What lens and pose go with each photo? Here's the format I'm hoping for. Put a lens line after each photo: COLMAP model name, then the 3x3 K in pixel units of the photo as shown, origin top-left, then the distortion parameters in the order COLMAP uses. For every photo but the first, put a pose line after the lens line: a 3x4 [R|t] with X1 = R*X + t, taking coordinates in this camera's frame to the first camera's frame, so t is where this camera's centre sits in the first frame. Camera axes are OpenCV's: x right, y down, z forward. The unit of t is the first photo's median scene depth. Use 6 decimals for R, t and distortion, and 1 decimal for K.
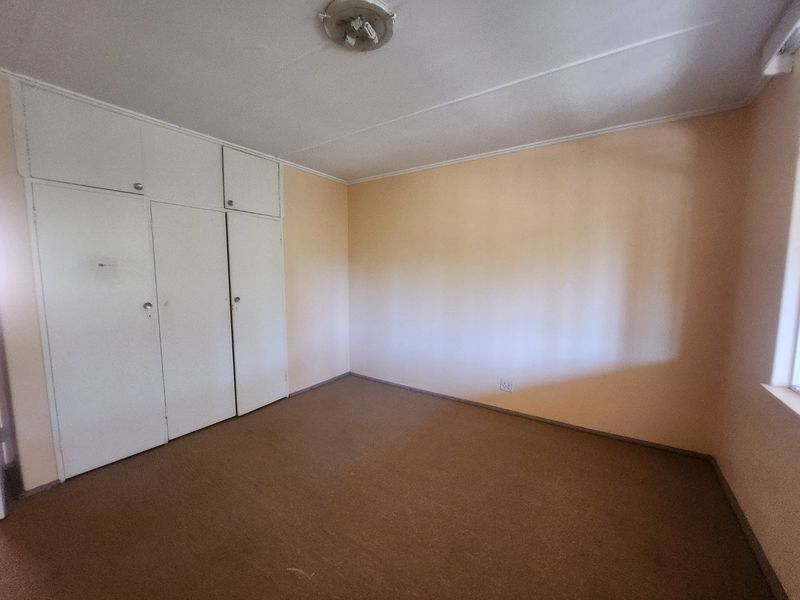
lens RADIAL K [[322.8, 0, 402.1], [0, 322.8, 303.9], [0, 0, 1]] dist [-0.000426, -0.000108]
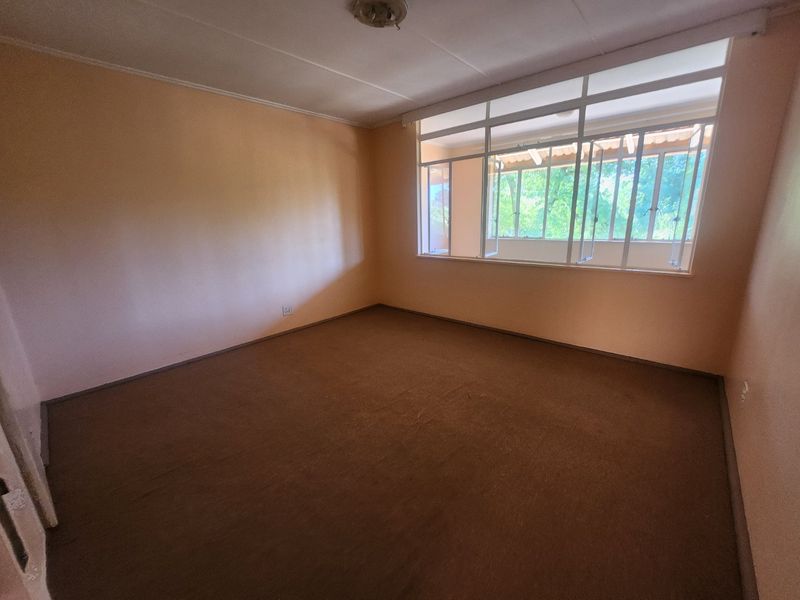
lens RADIAL K [[322.8, 0, 402.1], [0, 322.8, 303.9], [0, 0, 1]] dist [-0.000426, -0.000108]
pose [[0.165592, -0.254302, 0.952843, -0.989448], [0.131594, 0.963239, 0.234208, 0.003490], [-0.977375, 0.086605, 0.192969, 0.435374]]
